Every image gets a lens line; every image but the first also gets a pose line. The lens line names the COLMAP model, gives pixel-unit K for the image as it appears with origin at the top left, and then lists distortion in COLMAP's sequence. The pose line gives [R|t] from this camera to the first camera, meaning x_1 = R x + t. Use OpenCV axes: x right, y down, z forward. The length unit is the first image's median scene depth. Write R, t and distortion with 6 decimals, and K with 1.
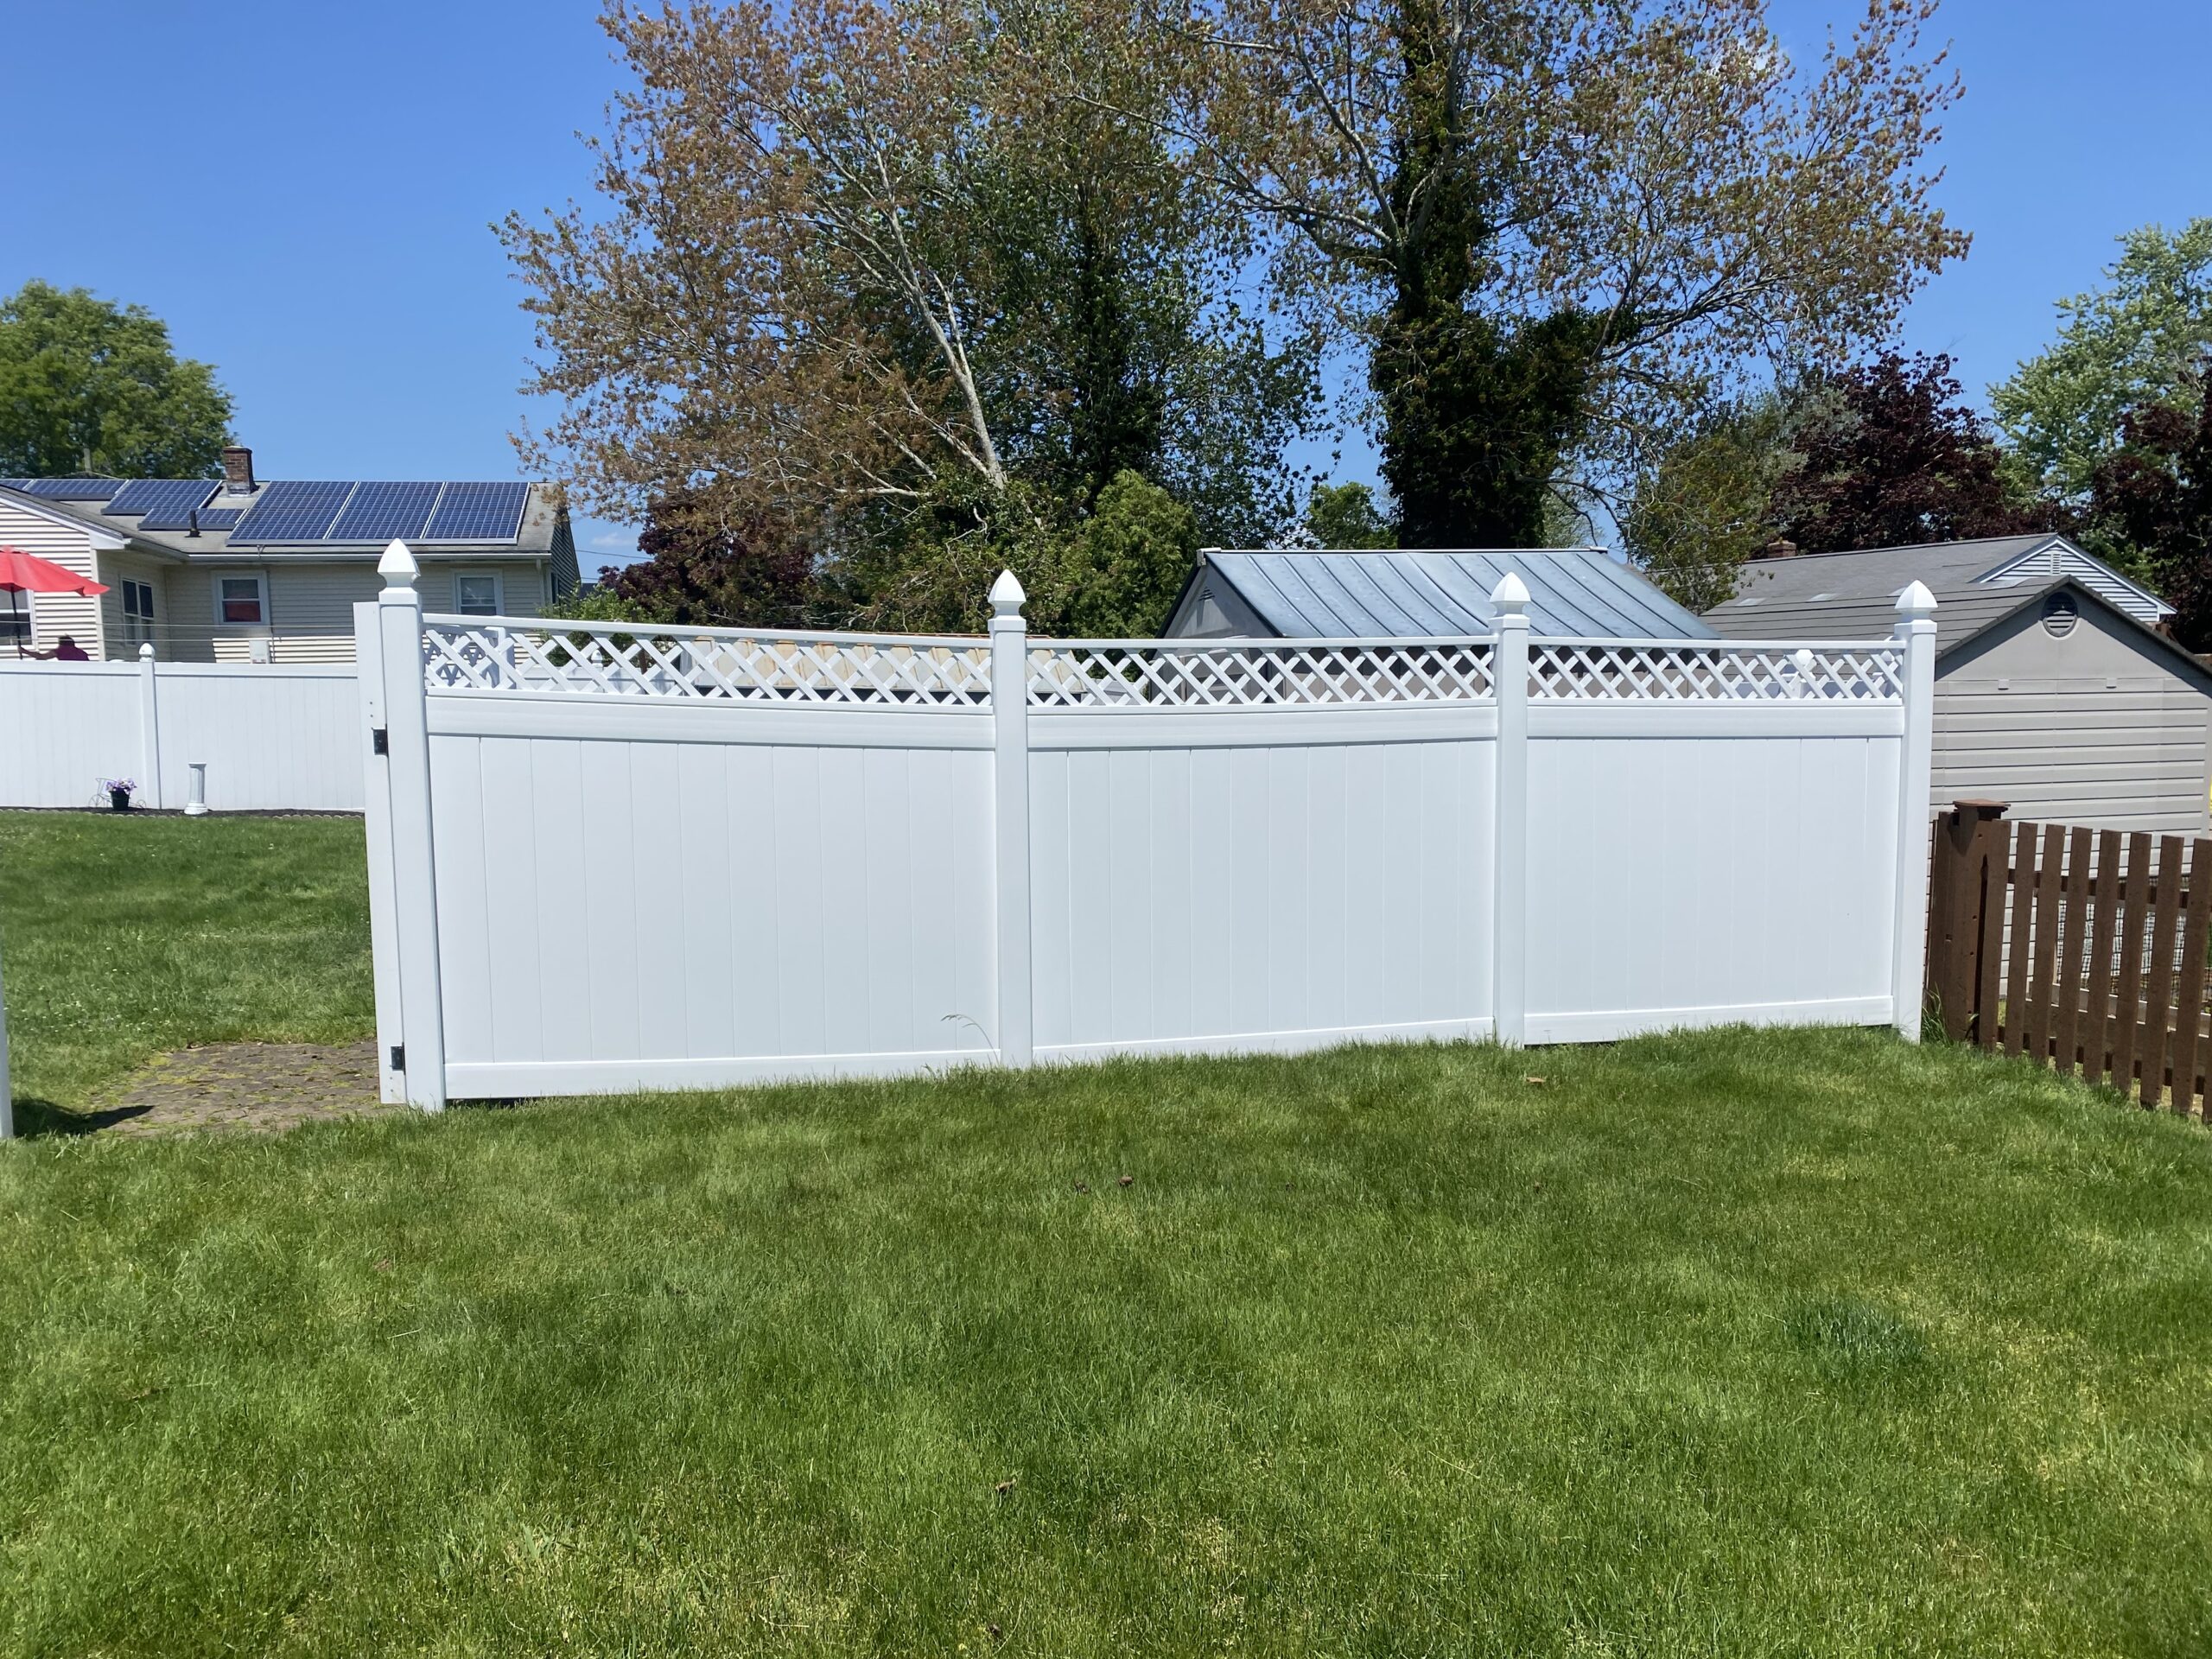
lens RADIAL K [[1668.8, 0, 1104.7], [0, 1668.8, 893.3], [0, 0, 1]] dist [-0.003978, -0.004023]
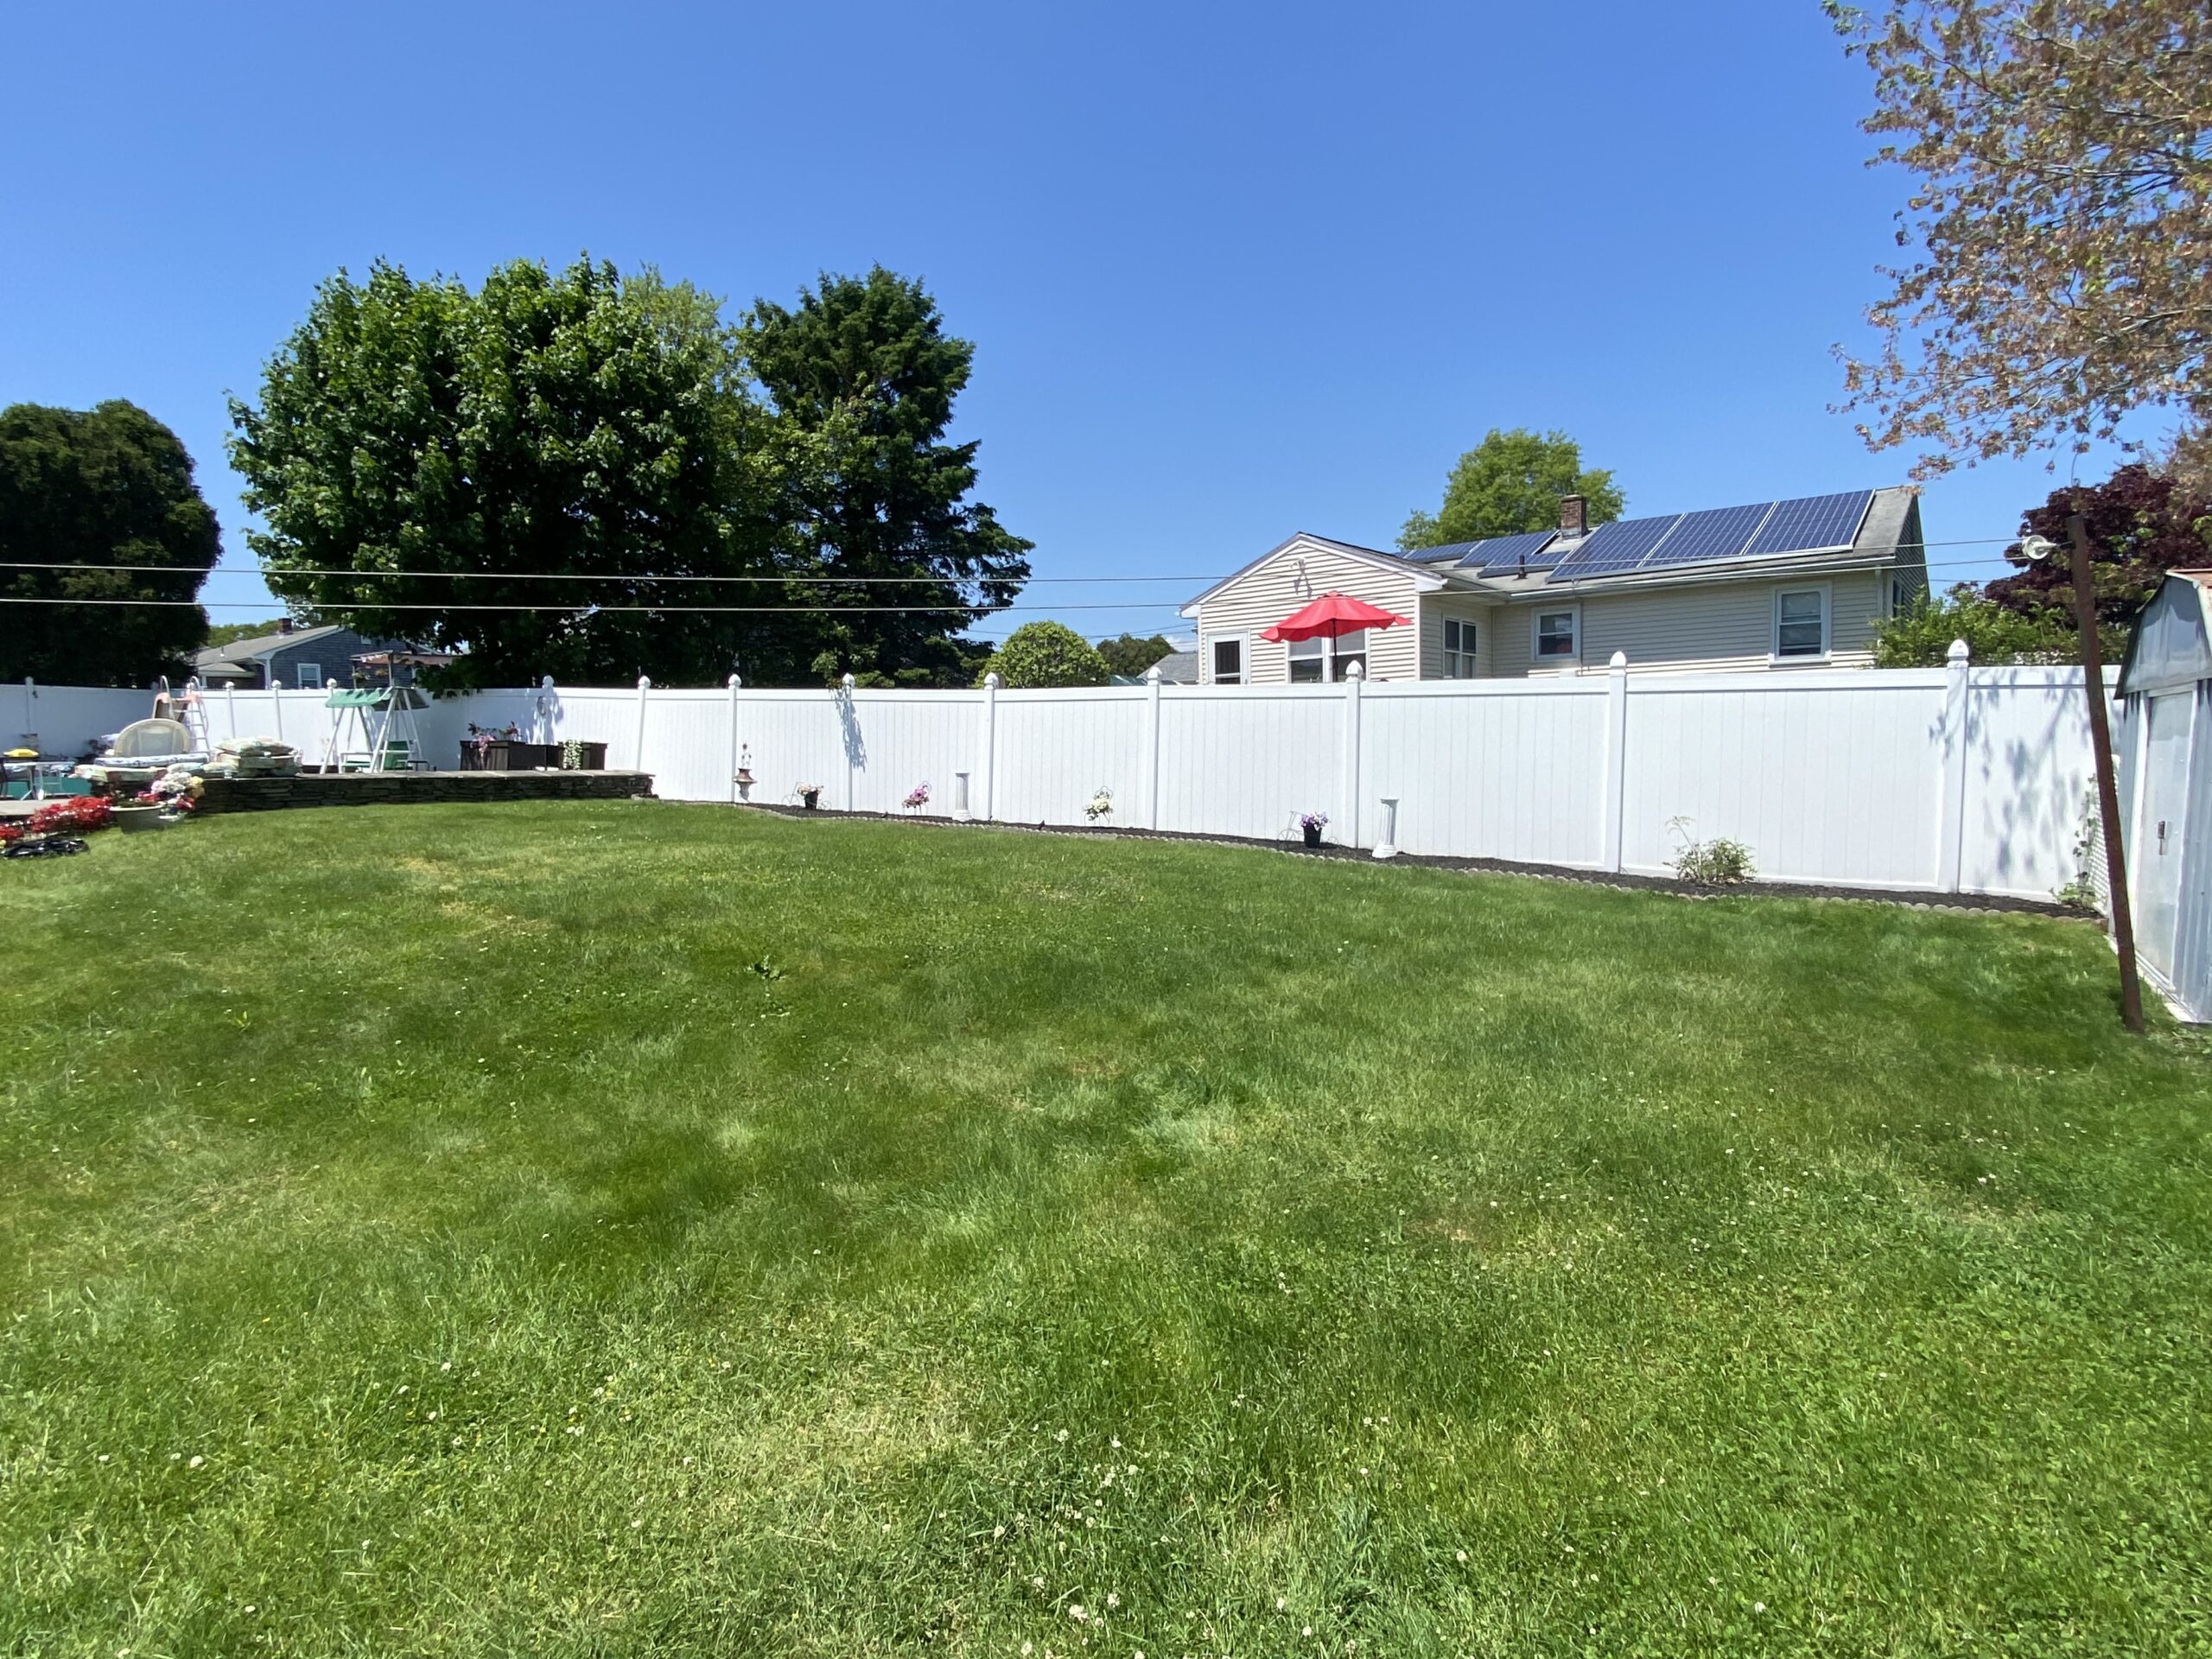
lens RADIAL K [[1144.1, 0, 1102.8], [0, 1144.1, 830.0], [0, 0, 1]] dist [-0.000653, -0.000282]
pose [[0.606857, 0.064476, -0.792192, -0.105215], [-0.086361, 0.996152, 0.014920, -0.036353], [0.790106, 0.059360, 0.610090, 0.331073]]
